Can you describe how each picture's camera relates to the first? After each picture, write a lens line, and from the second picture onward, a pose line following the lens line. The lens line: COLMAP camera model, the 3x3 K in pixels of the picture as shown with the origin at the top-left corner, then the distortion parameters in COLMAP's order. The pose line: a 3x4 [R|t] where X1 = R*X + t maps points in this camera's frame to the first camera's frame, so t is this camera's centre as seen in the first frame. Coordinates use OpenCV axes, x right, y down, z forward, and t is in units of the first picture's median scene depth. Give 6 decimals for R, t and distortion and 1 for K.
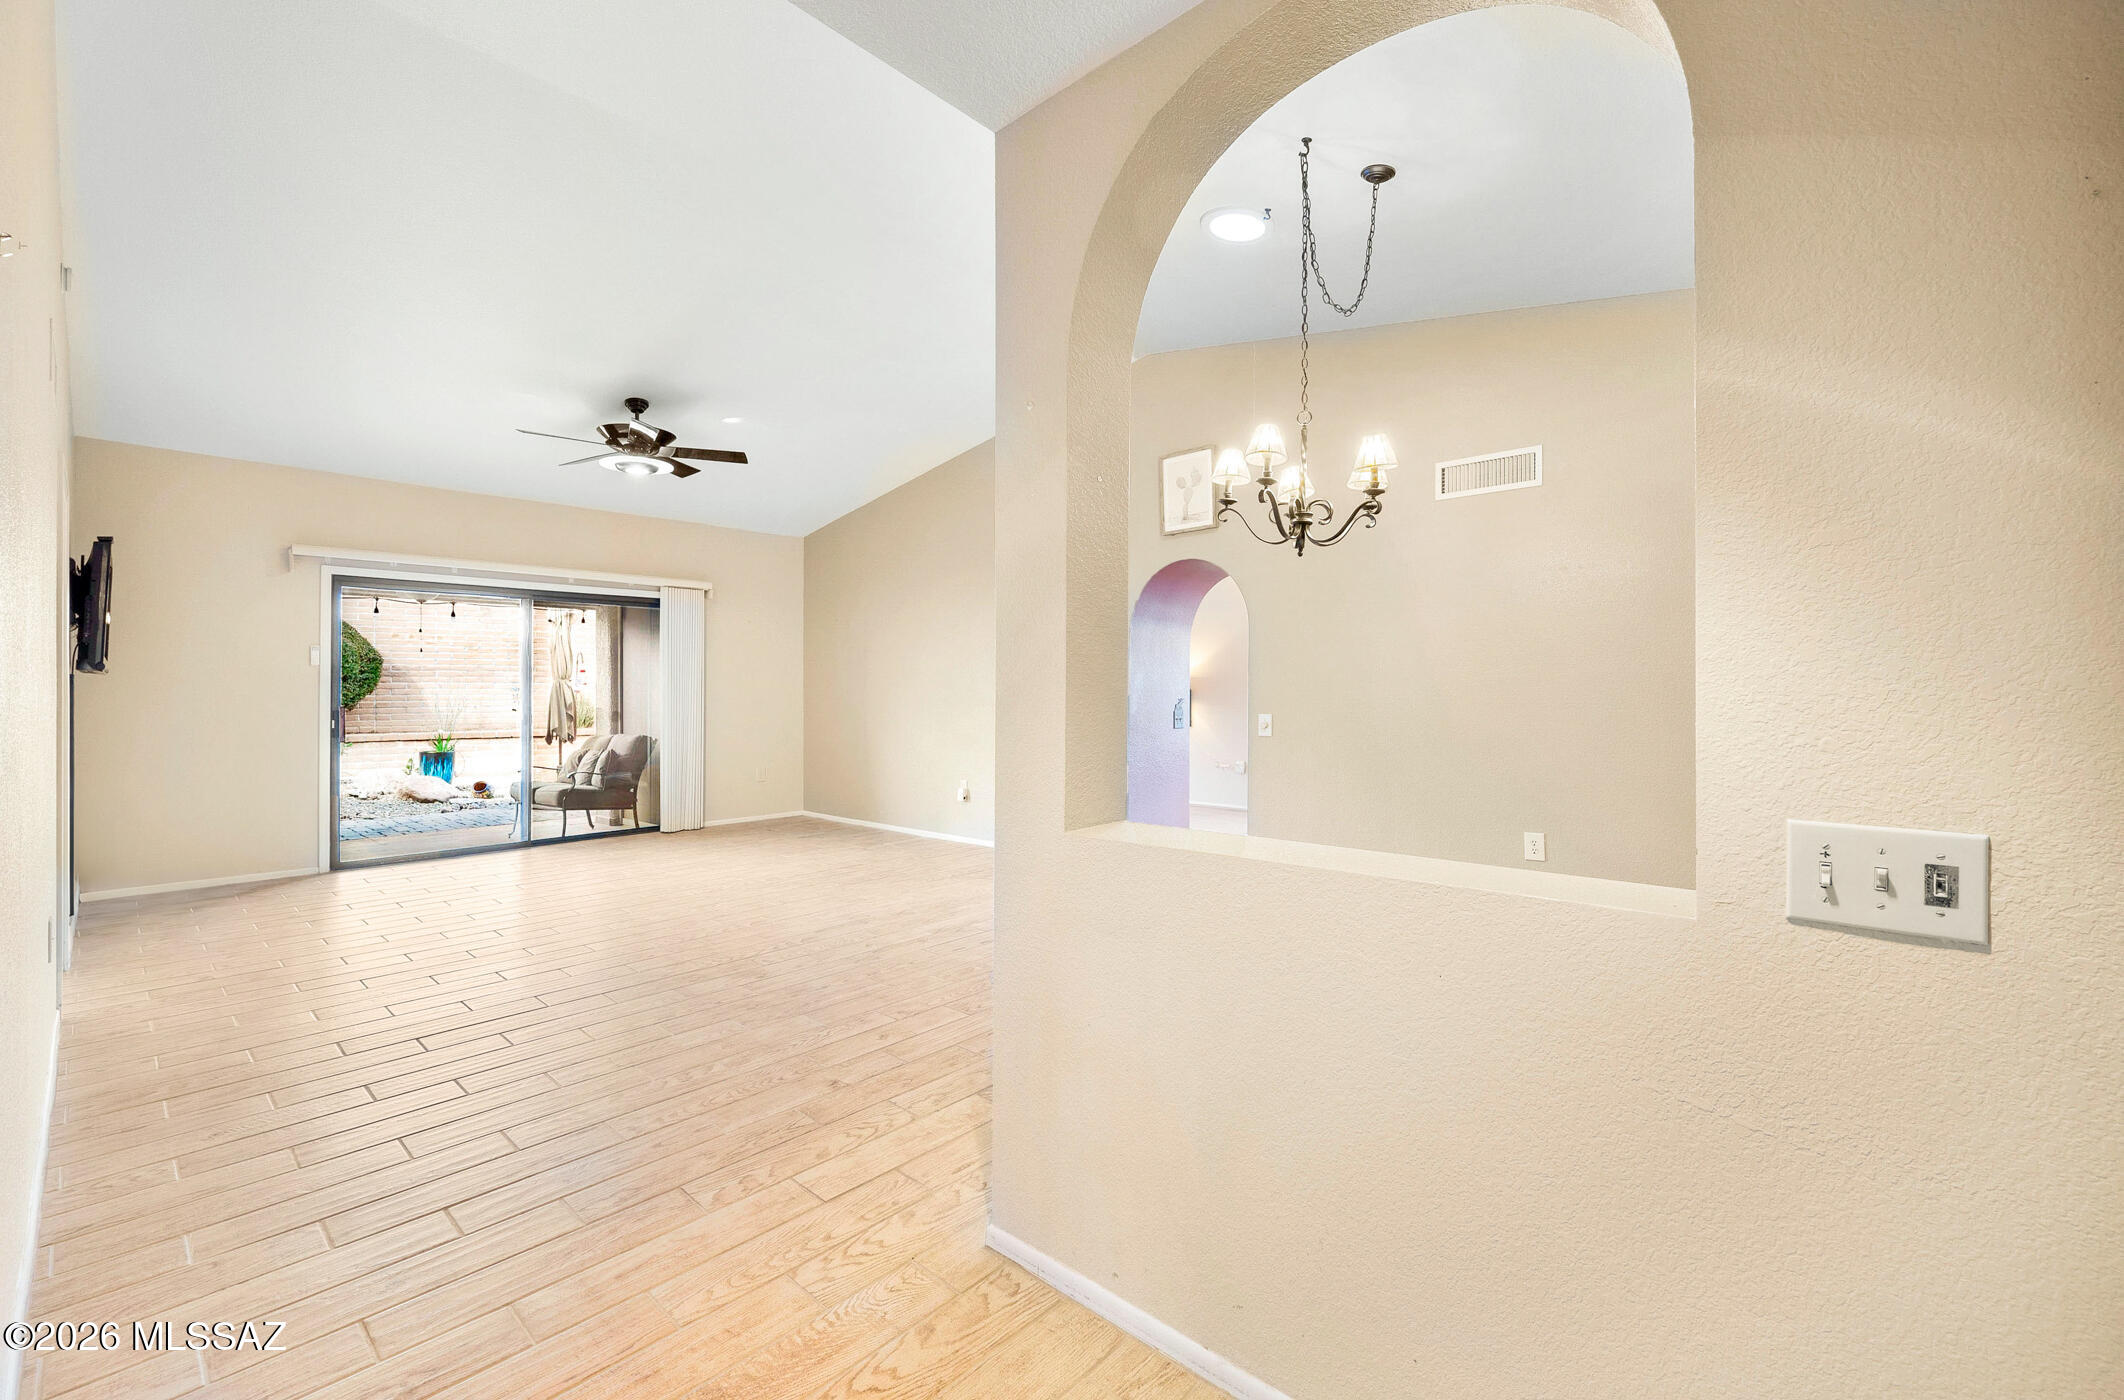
lens RADIAL K [[904.4, 0, 1064.8], [0, 904.4, 690.0], [0, 0, 1]] dist [-0.002046, 0.000435]
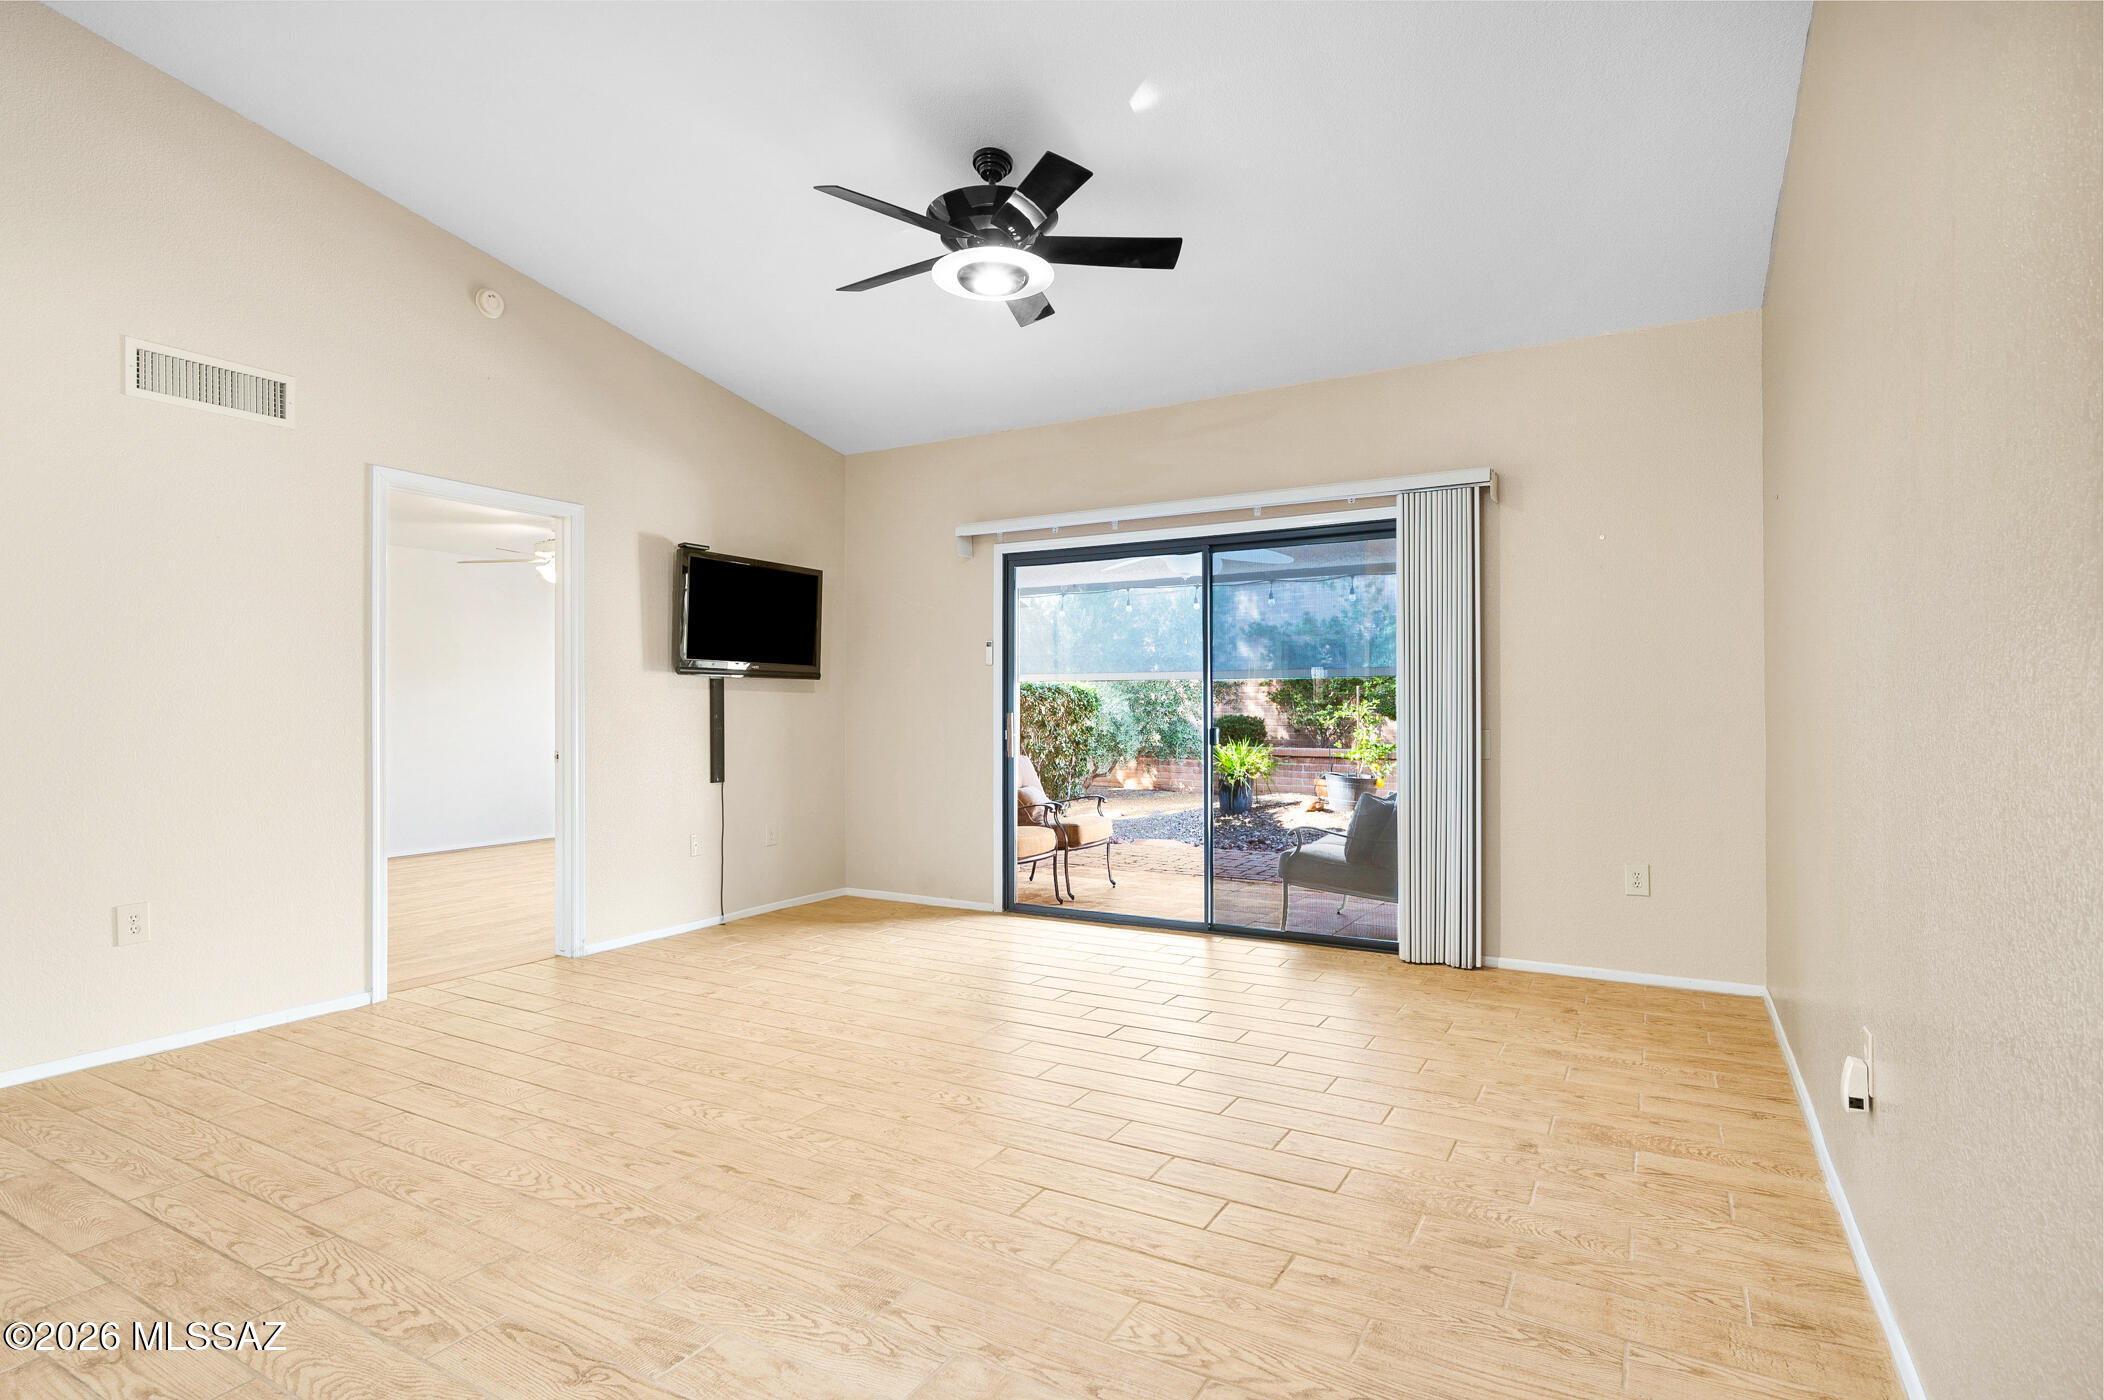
lens RADIAL K [[1068.3, 0, 1047.3], [0, 1068.3, 701.8], [0, 0, 1]] dist [-0.007487, -0.001528]
pose [[0.219977, -0.002109, -0.975503, 0.154290], [0.001460, 0.999997, -0.001833, 0.010269], [0.975504, -0.001021, 0.219979, 0.857509]]
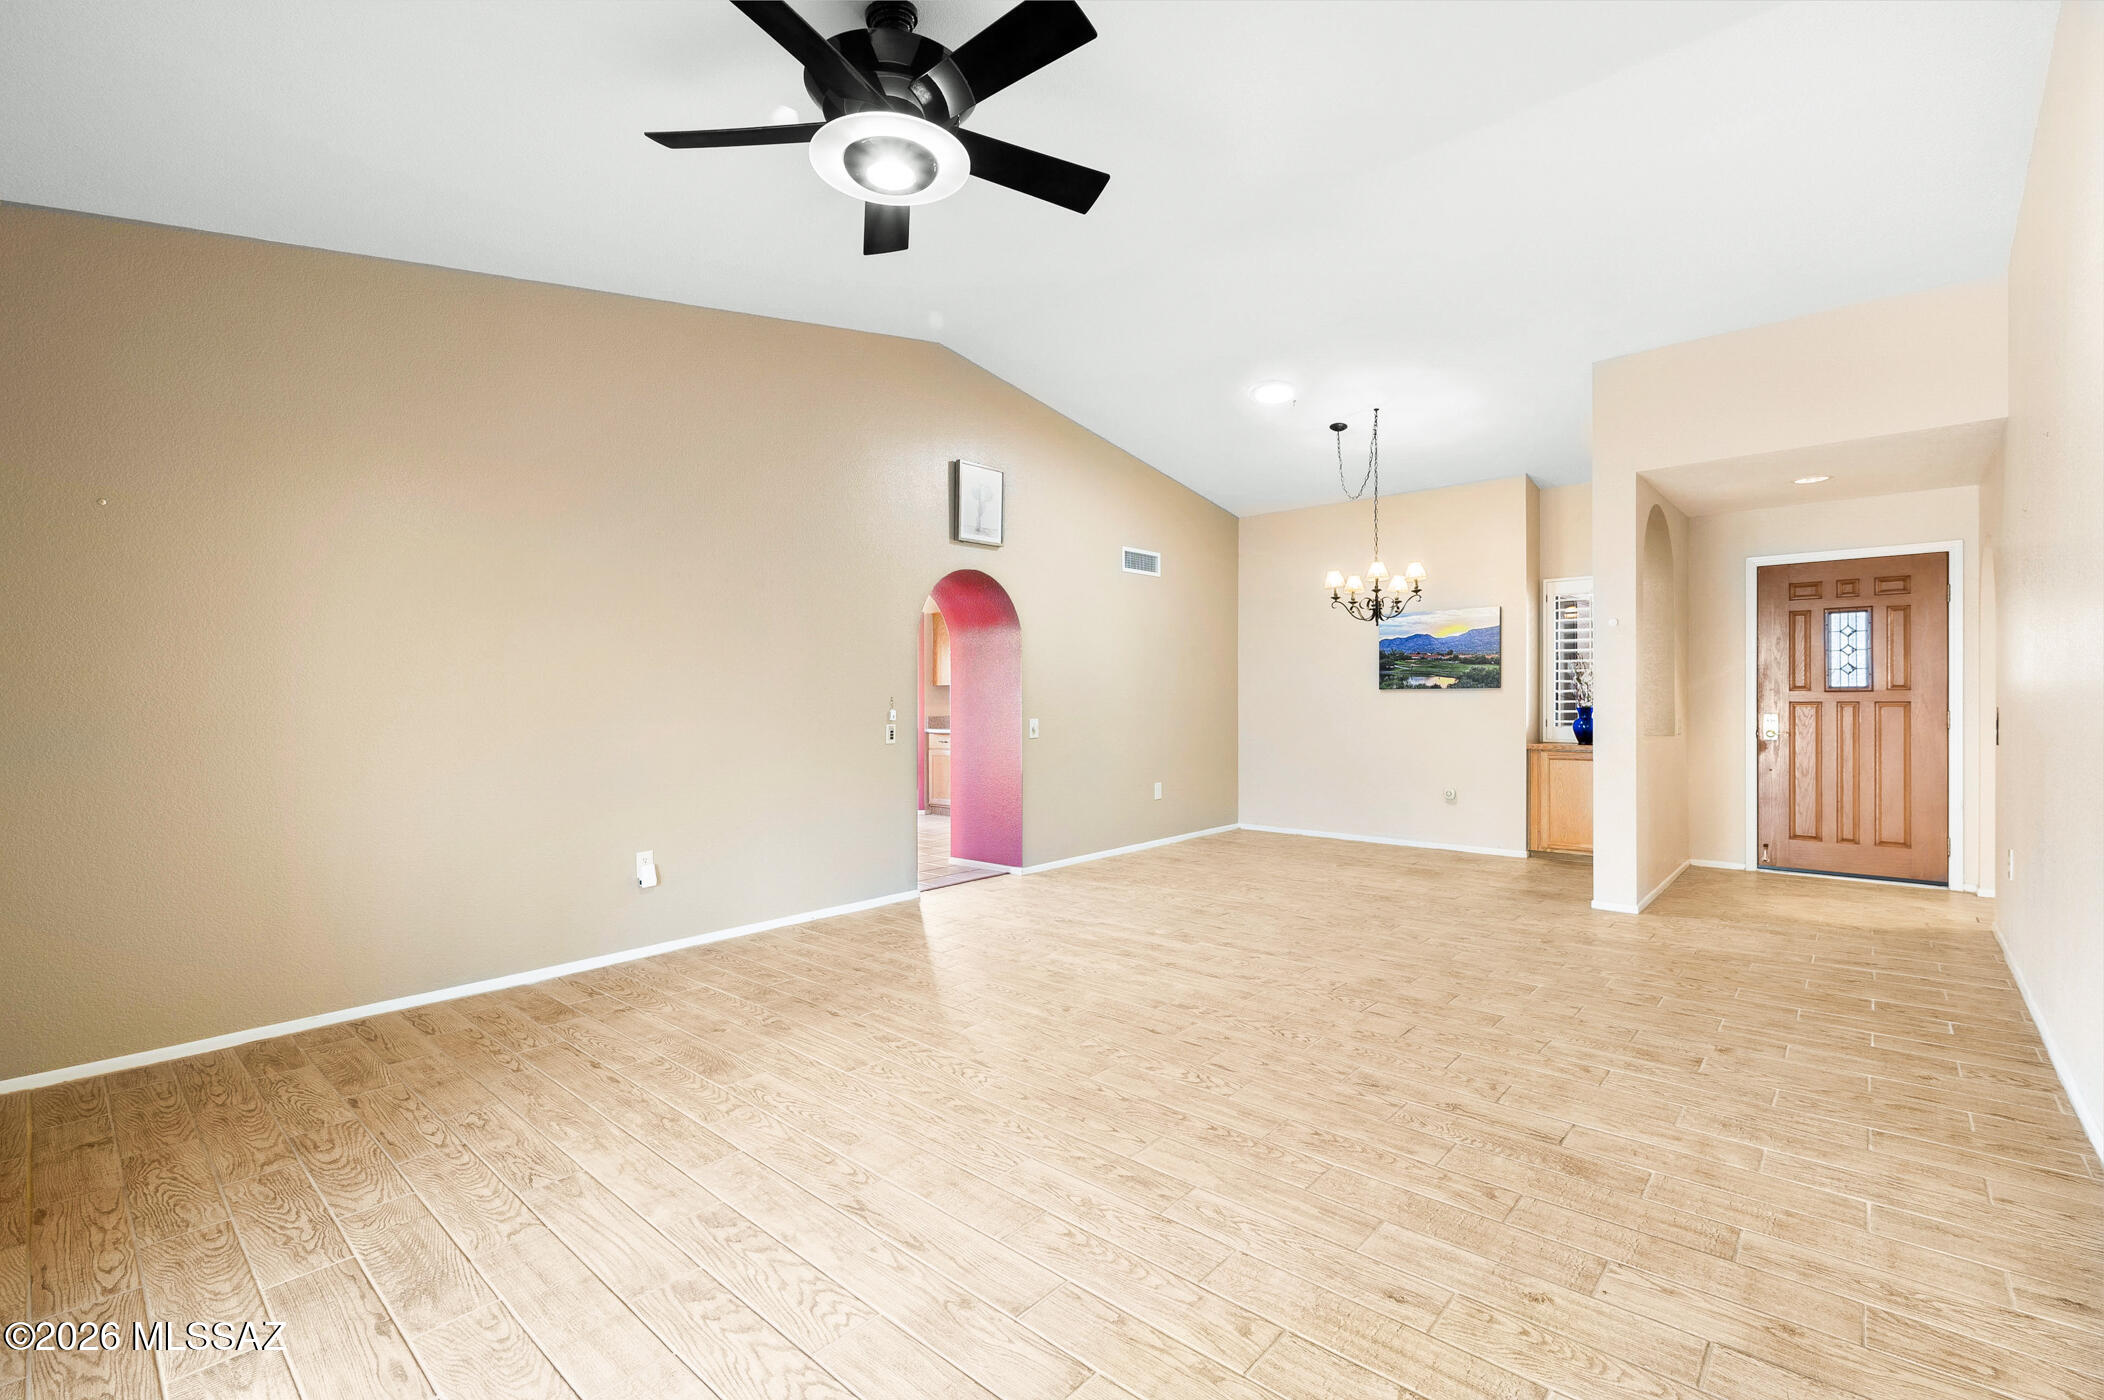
lens RADIAL K [[934.9, 0, 1056.5], [0, 934.9, 704.0], [0, 0, 1]] dist [-0.004690, -0.001264]
pose [[-0.026918, -0.000006, 0.999638, -0.879353], [0.007807, 0.999970, 0.000217, 0.006963], [-0.999607, 0.007810, -0.026917, 0.897424]]
